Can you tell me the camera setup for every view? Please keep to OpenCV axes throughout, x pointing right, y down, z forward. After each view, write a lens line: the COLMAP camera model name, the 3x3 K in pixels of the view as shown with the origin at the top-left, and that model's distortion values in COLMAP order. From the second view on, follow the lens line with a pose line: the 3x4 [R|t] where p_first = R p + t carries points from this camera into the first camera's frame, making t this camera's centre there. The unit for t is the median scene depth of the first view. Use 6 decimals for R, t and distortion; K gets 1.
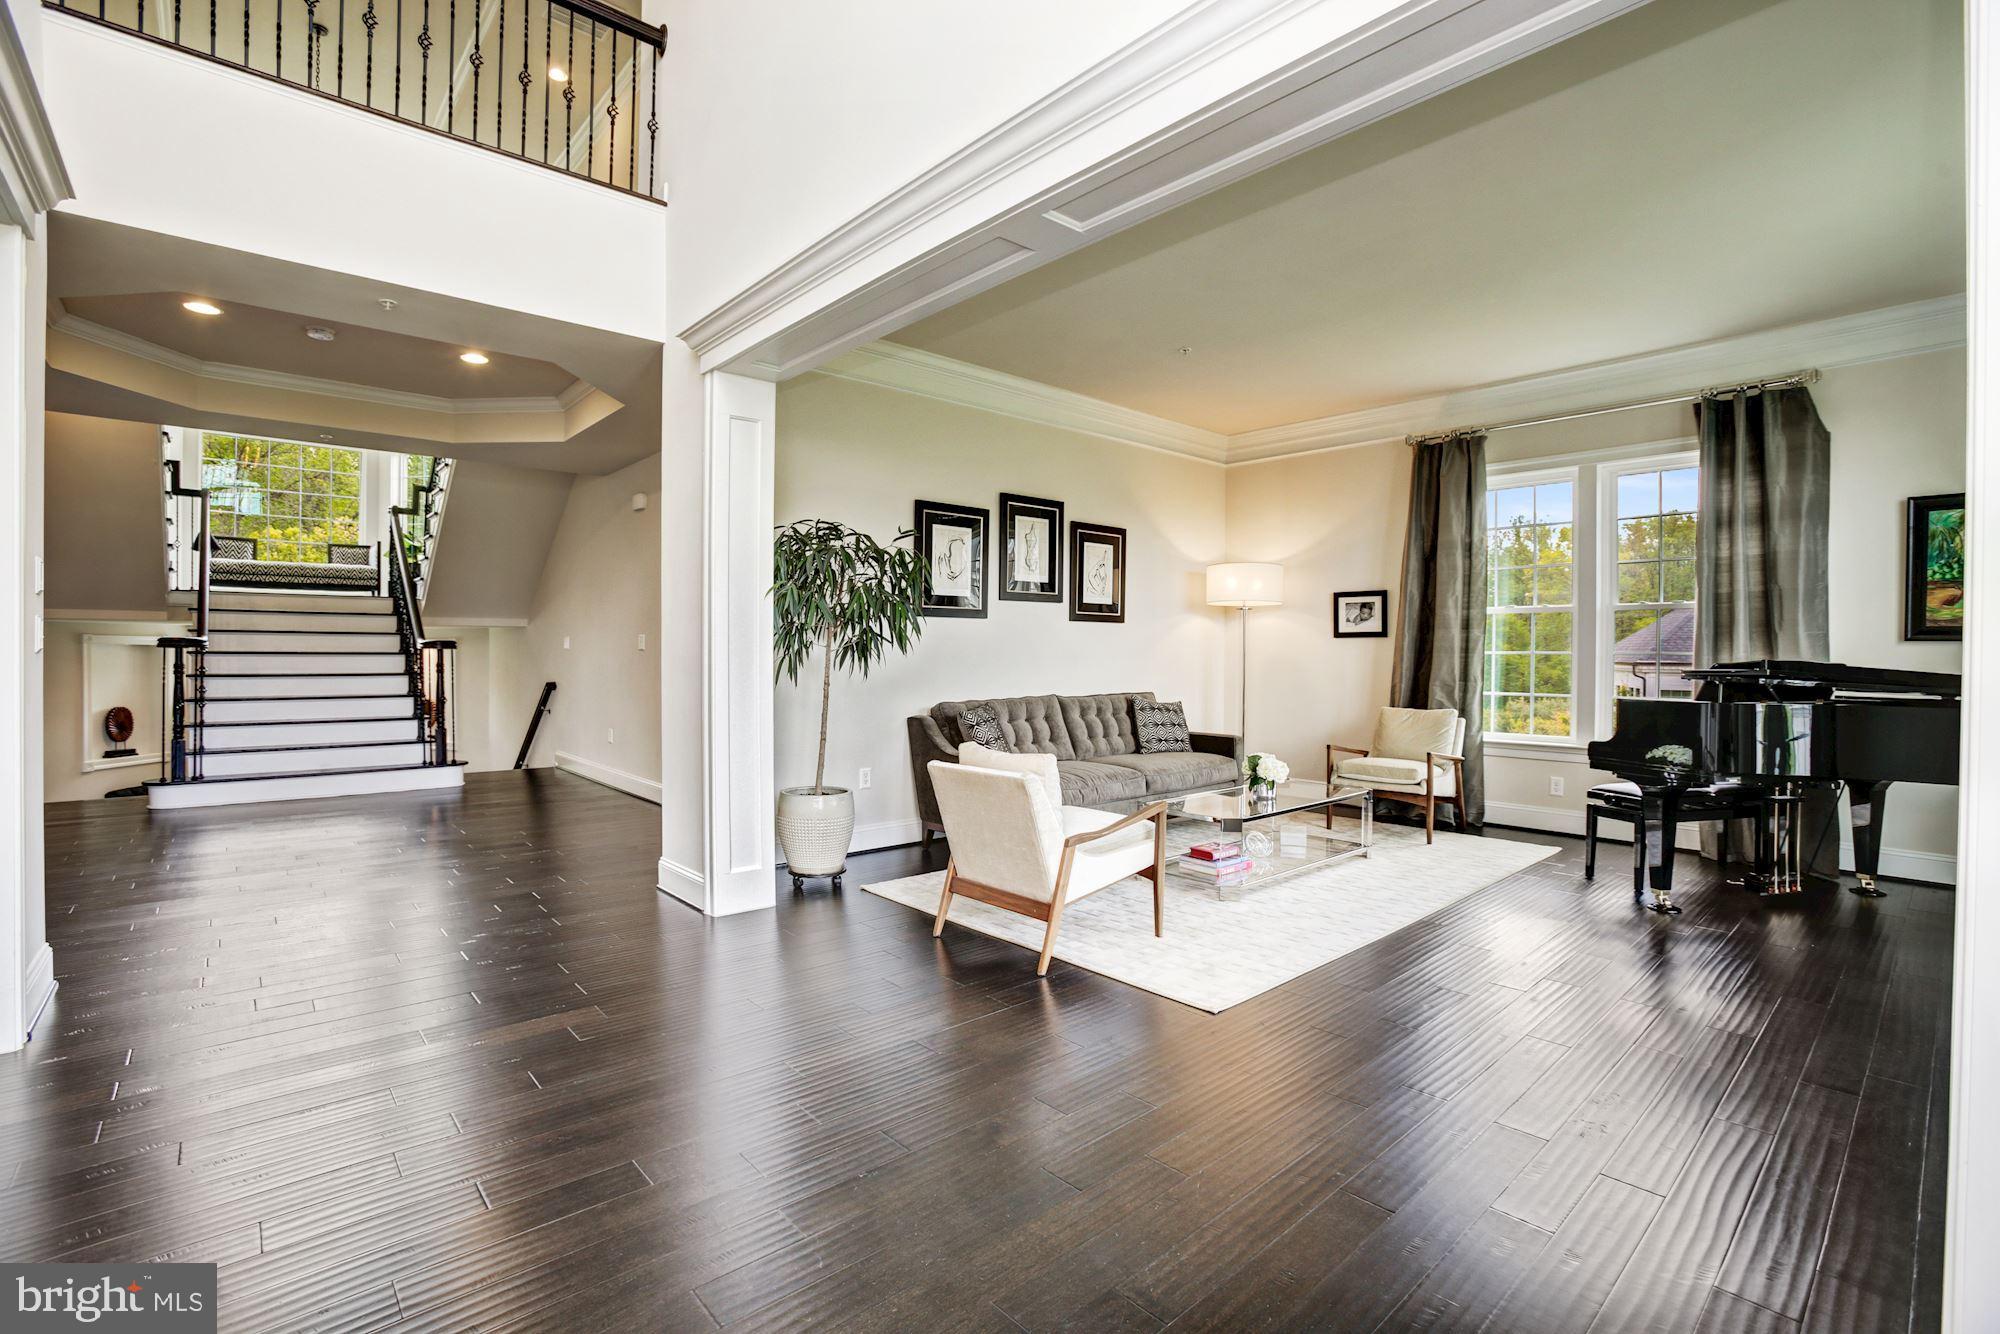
lens RADIAL K [[903.7, 0, 981.5], [0, 903.7, 658.6], [0, 0, 1]] dist [-0.033778, 0.008068]
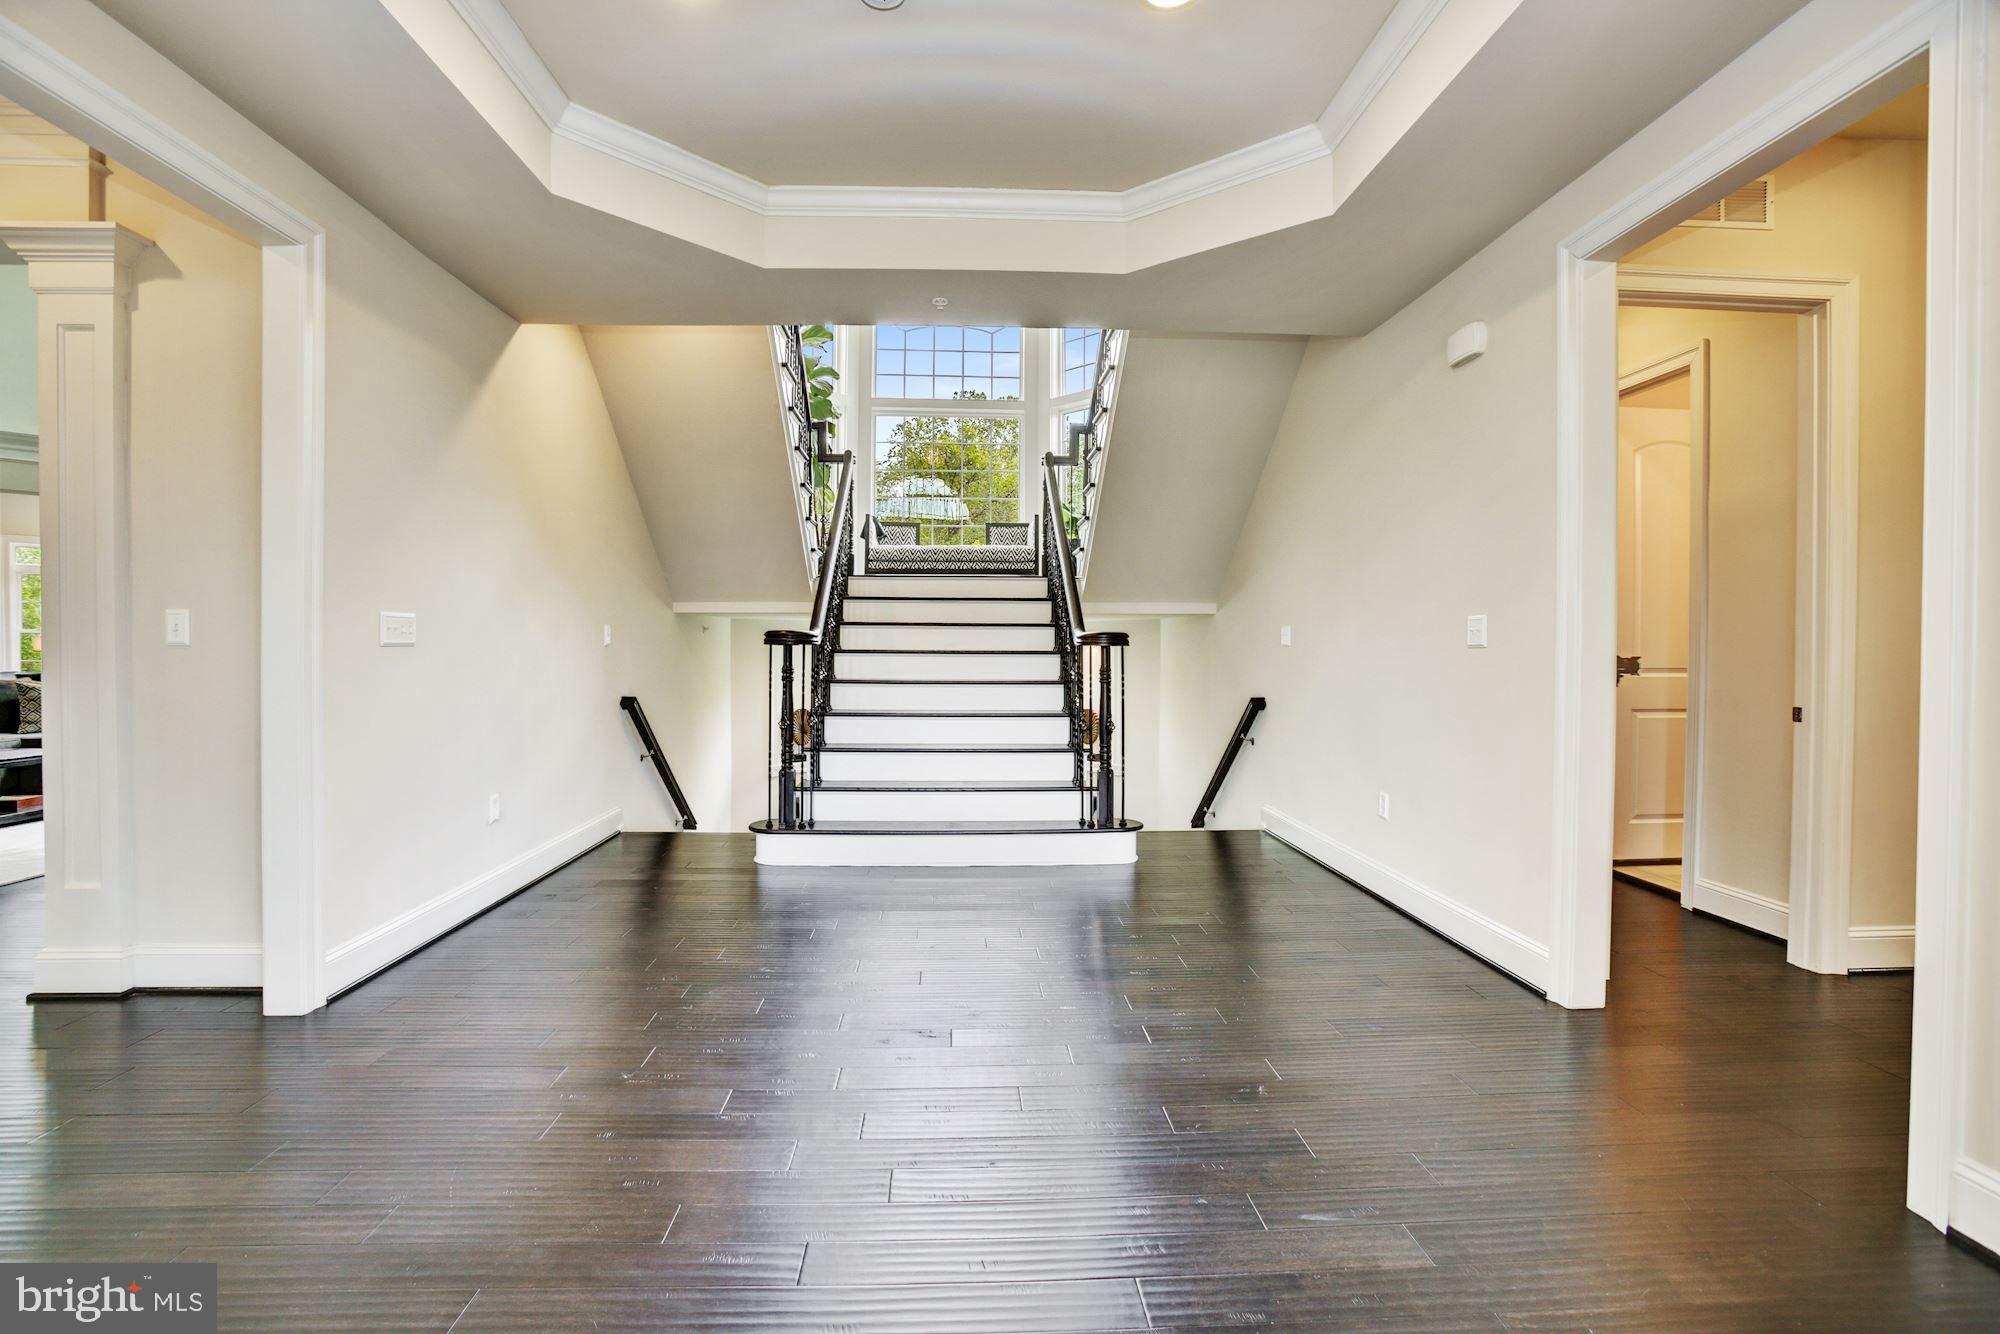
lens RADIAL K [[903.7, 0, 989.5], [0, 903.7, 660.2], [0, 0, 1]] dist [-0.033778, 0.008068]
pose [[0.787067, 0.006463, -0.616834, -0.257717], [-0.004388, 0.999978, 0.004878, -0.003063], [0.616852, -0.001133, 0.787078, 0.416561]]
